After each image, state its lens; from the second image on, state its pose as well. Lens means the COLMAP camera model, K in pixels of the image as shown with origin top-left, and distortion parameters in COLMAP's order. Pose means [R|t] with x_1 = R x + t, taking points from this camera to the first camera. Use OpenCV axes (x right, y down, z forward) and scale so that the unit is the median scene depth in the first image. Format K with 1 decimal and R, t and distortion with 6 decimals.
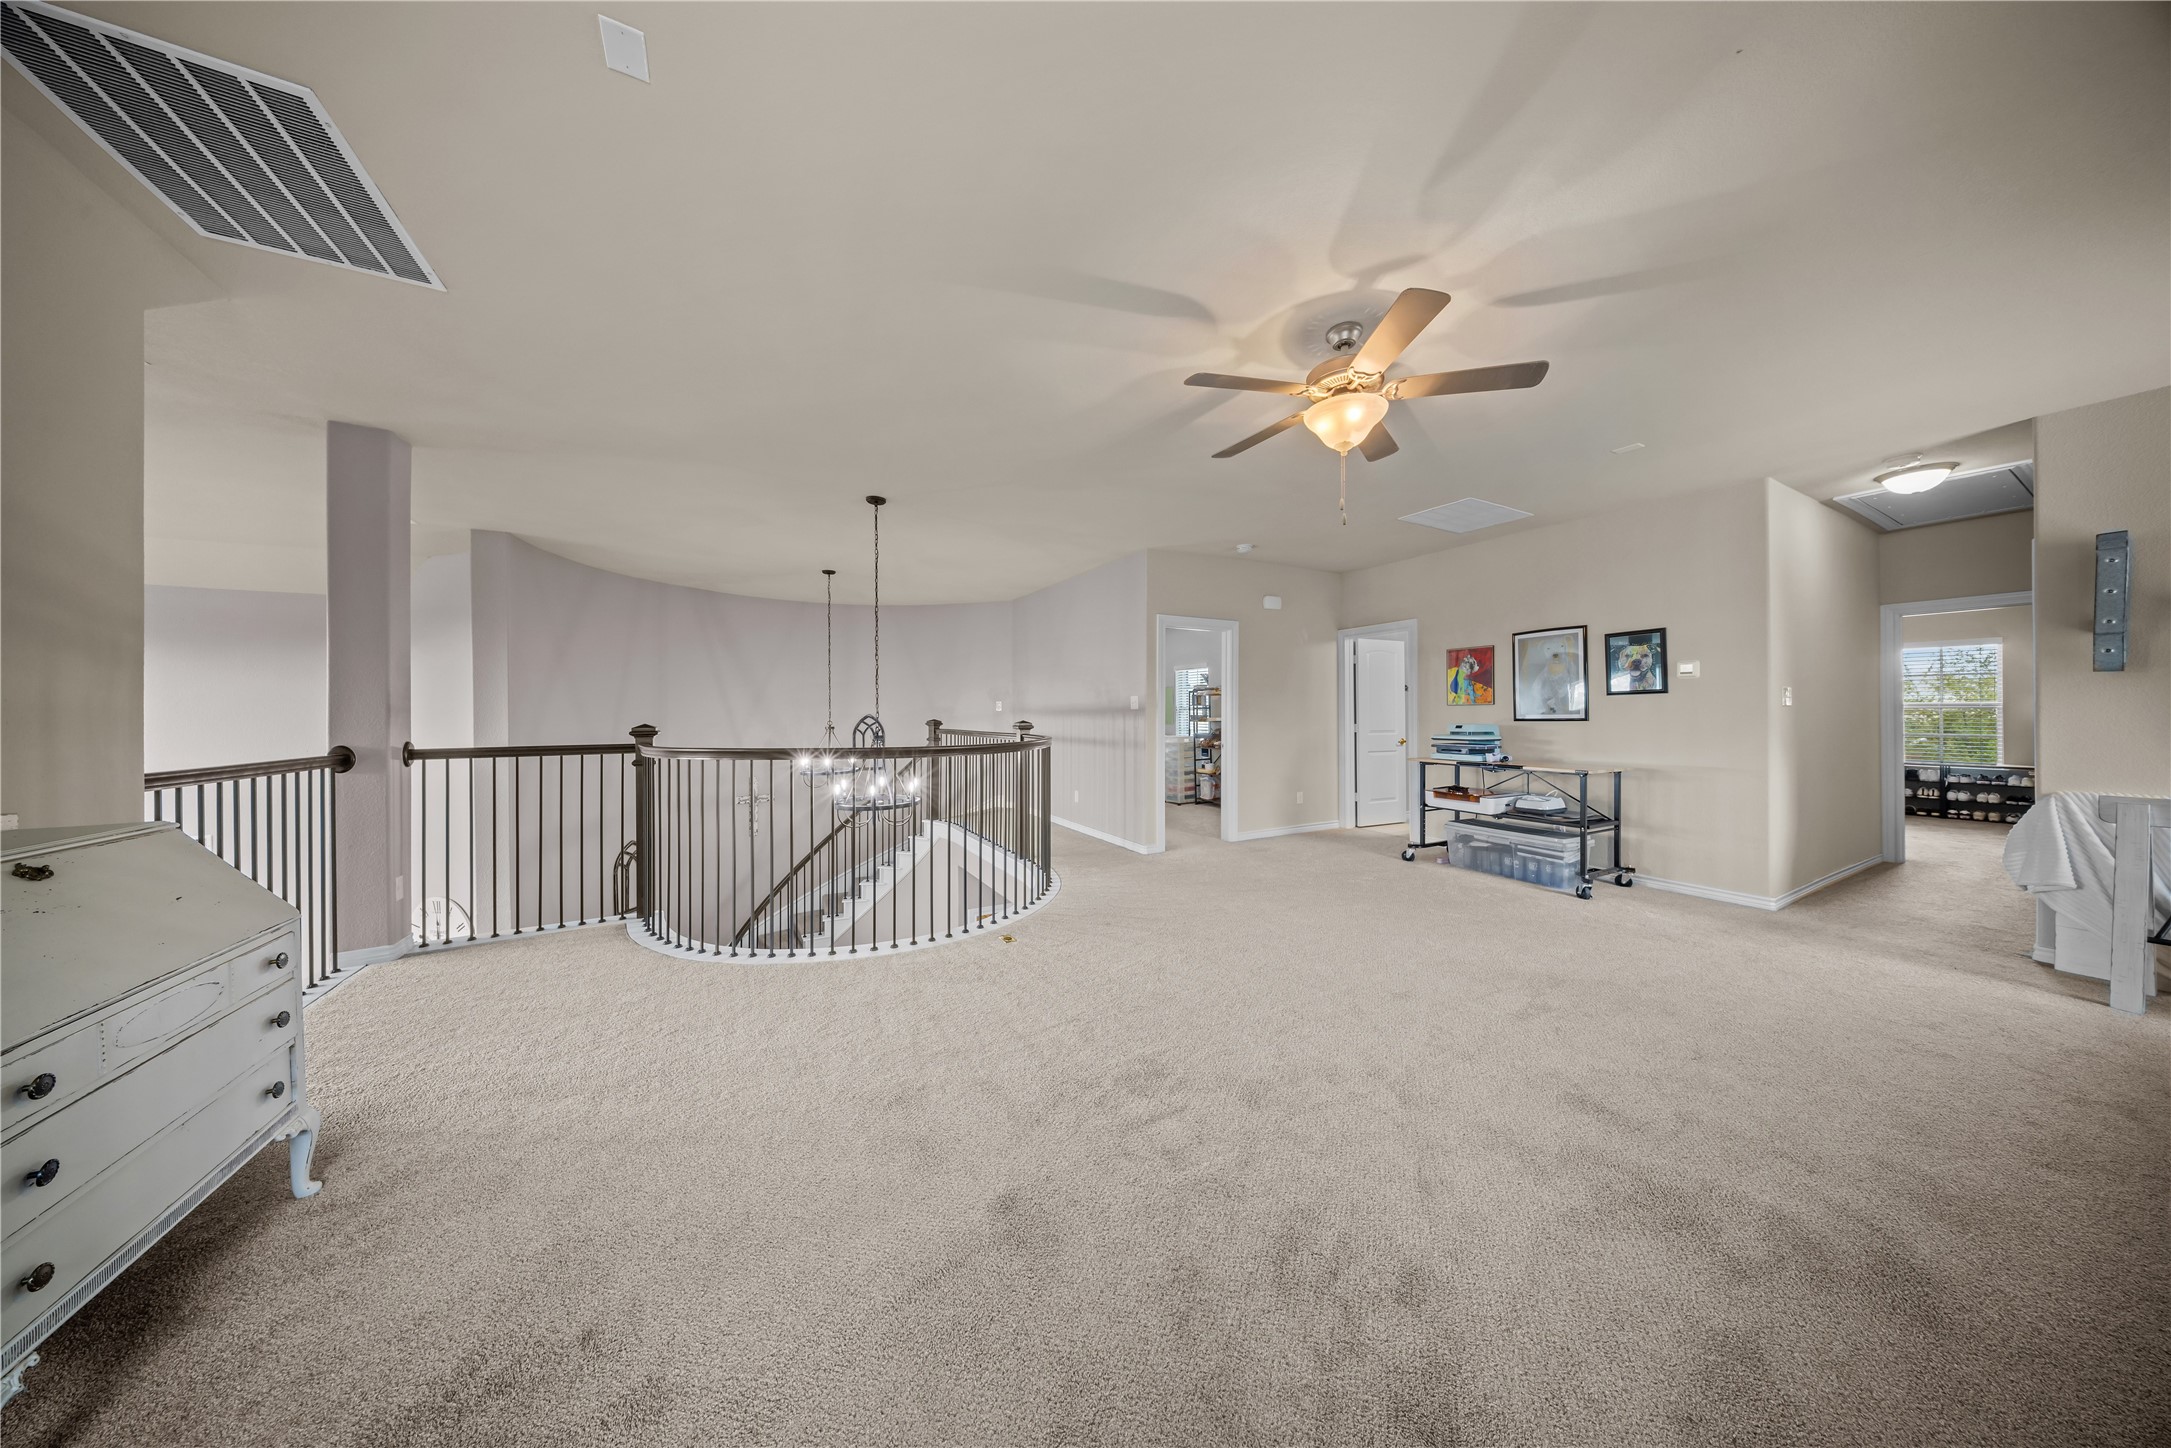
lens RADIAL K [[635.7, 0, 1079.8], [0, 635.7, 717.1], [0, 0, 1]] dist [0.012601, -0.000076]
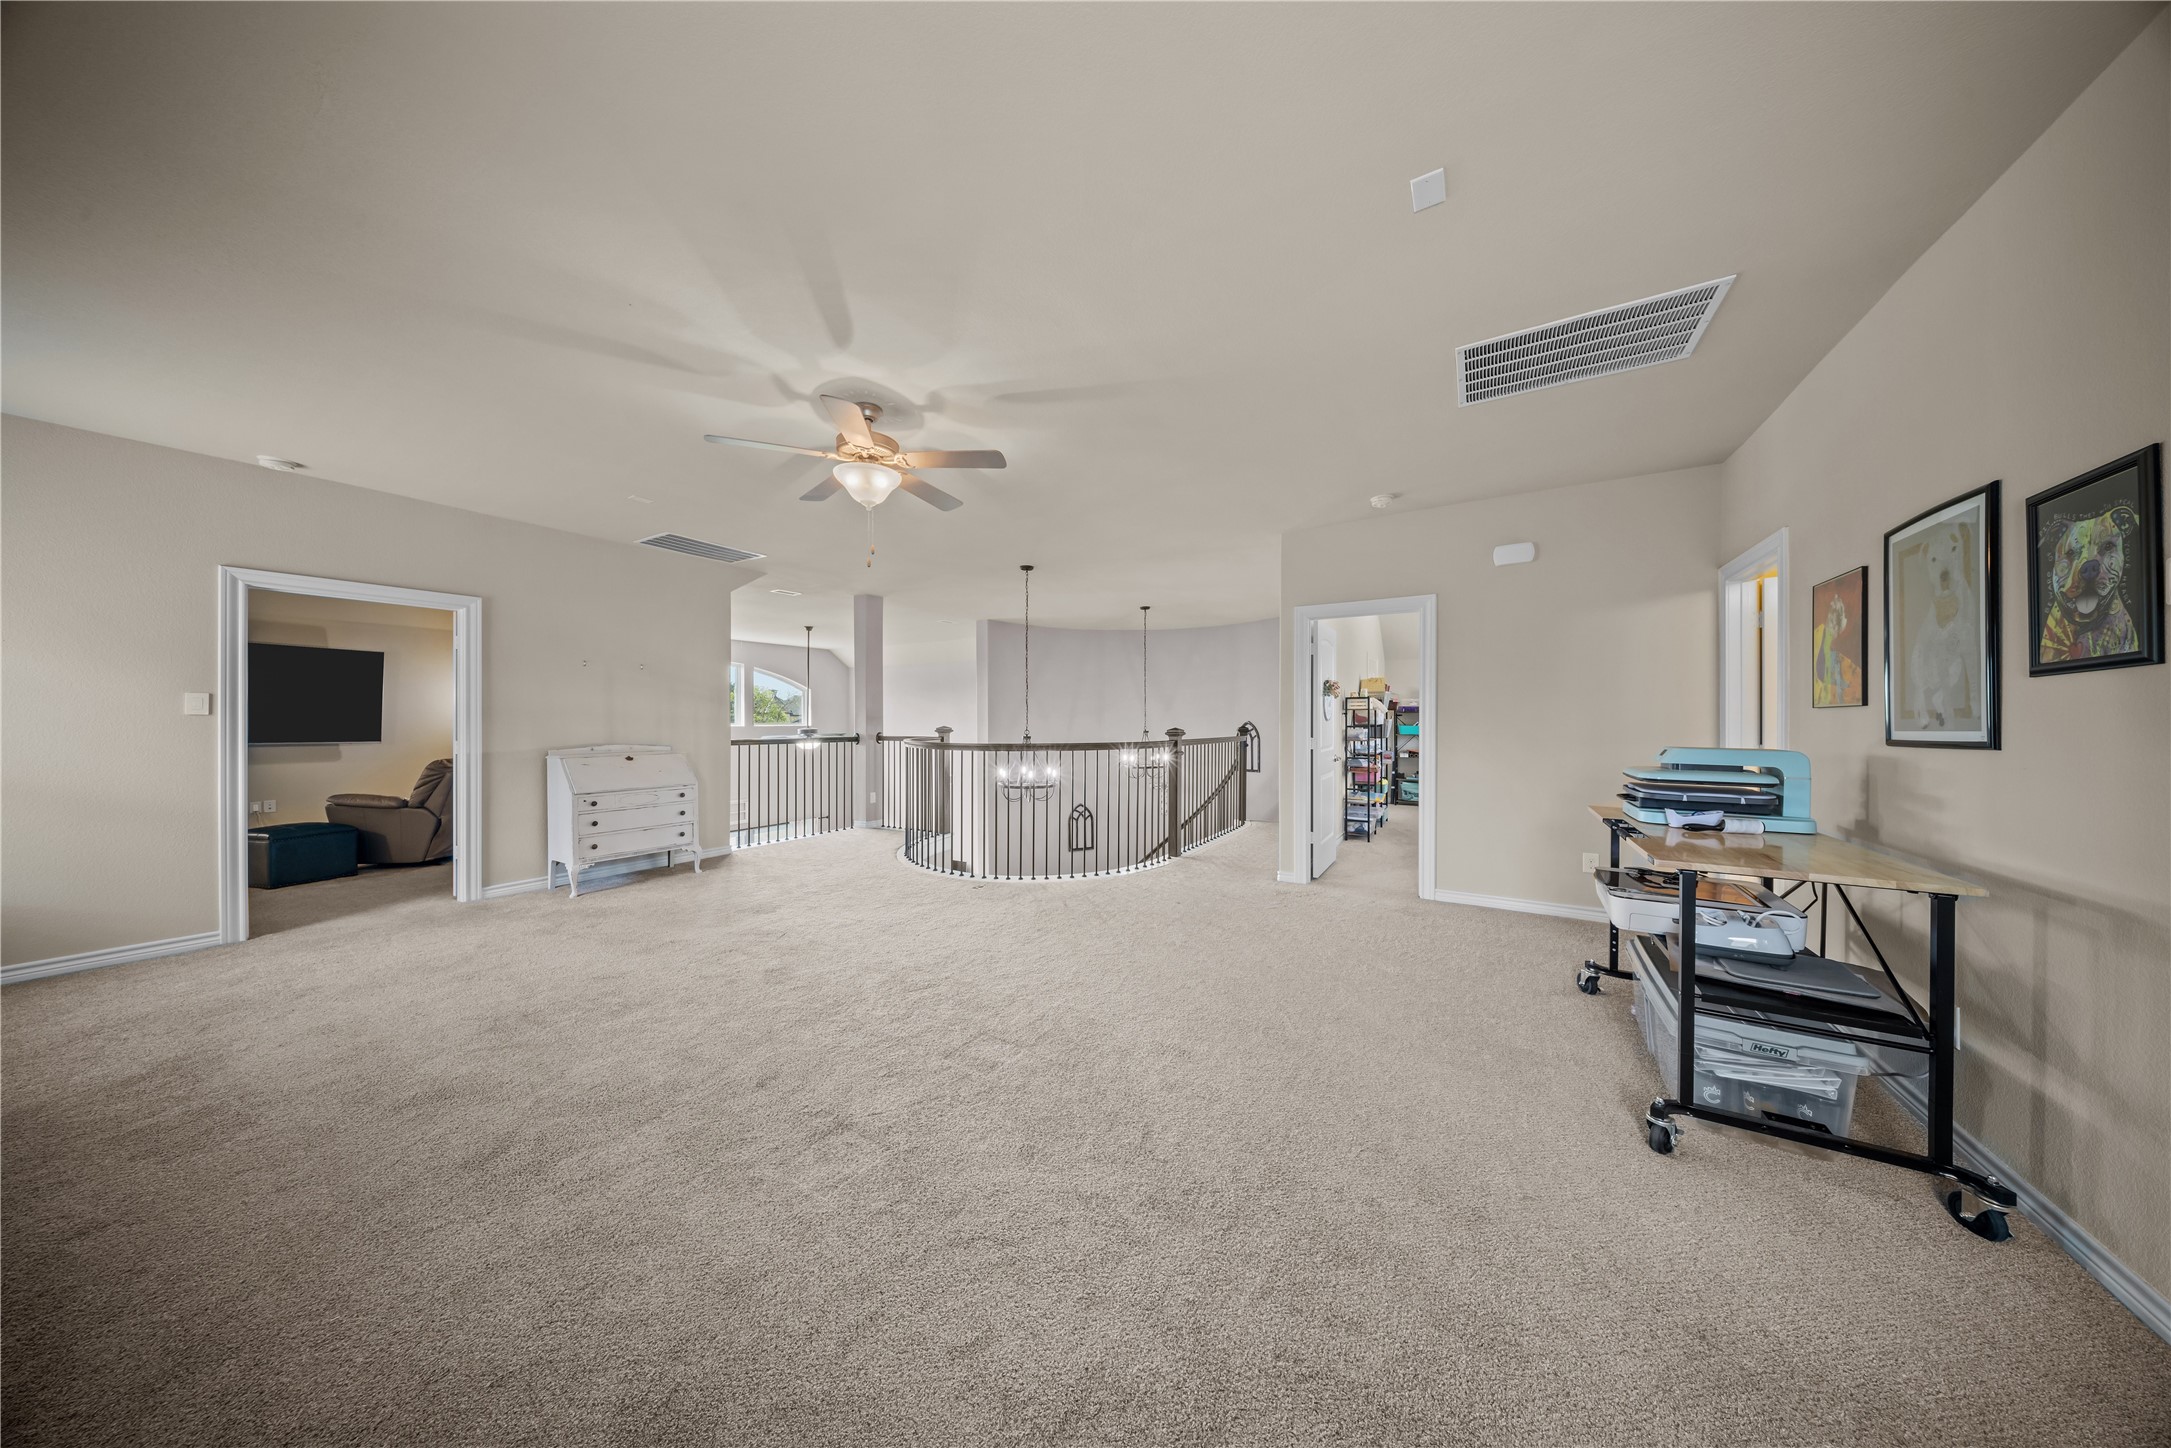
lens RADIAL K [[635.7, 0, 1077.3], [0, 635.7, 722.0], [0, 0, 1]] dist [0.012601, -0.000076]
pose [[0.488842, 0.007236, -0.872343, 0.857783], [-0.008640, 0.999957, 0.003453, -0.006294], [0.872330, 0.005849, 0.488883, 0.377594]]
